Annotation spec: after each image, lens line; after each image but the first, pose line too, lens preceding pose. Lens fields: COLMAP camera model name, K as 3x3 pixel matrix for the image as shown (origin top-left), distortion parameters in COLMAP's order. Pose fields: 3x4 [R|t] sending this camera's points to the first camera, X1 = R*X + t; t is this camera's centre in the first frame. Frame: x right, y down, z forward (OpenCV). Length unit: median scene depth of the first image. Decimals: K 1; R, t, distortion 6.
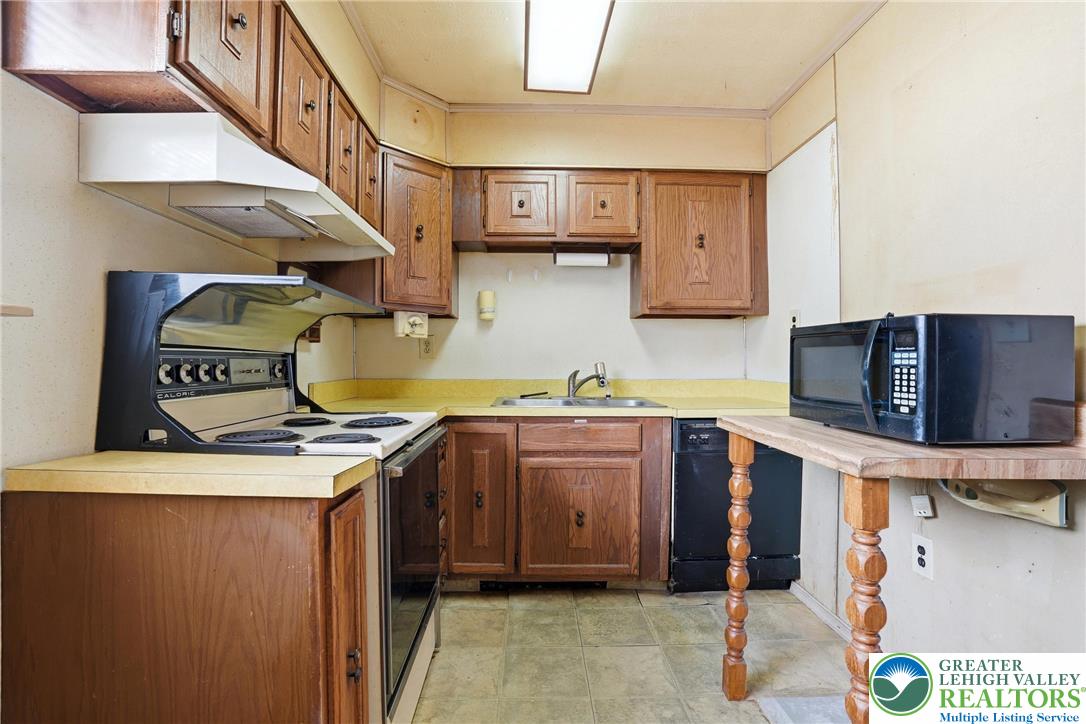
lens RADIAL K [[507.3, 0, 547.4], [0, 507.3, 361.8], [0, 0, 1]] dist [-0.052554, 0.007617]
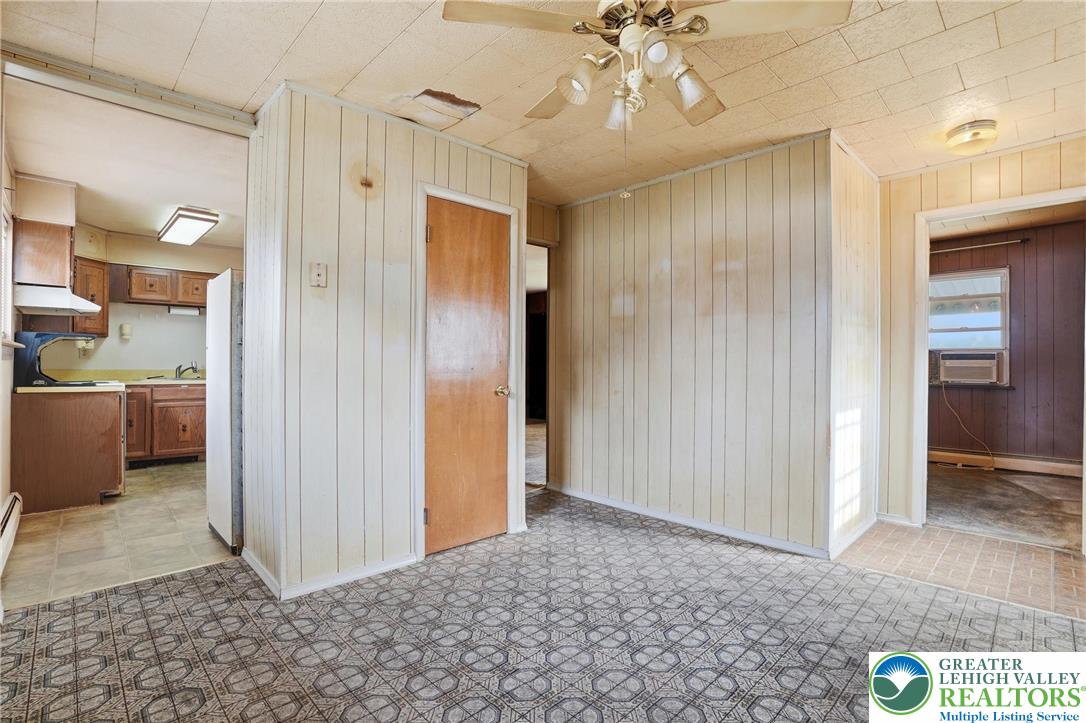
lens RADIAL K [[507.3, 0, 542.8], [0, 507.3, 359.2], [0, 0, 1]] dist [-0.052554, 0.007617]
pose [[0.749643, 0.007188, 0.661803, -0.204230], [-0.000407, 0.999946, -0.010399, 0.016230], [-0.661842, 0.007527, 0.749606, -1.790344]]
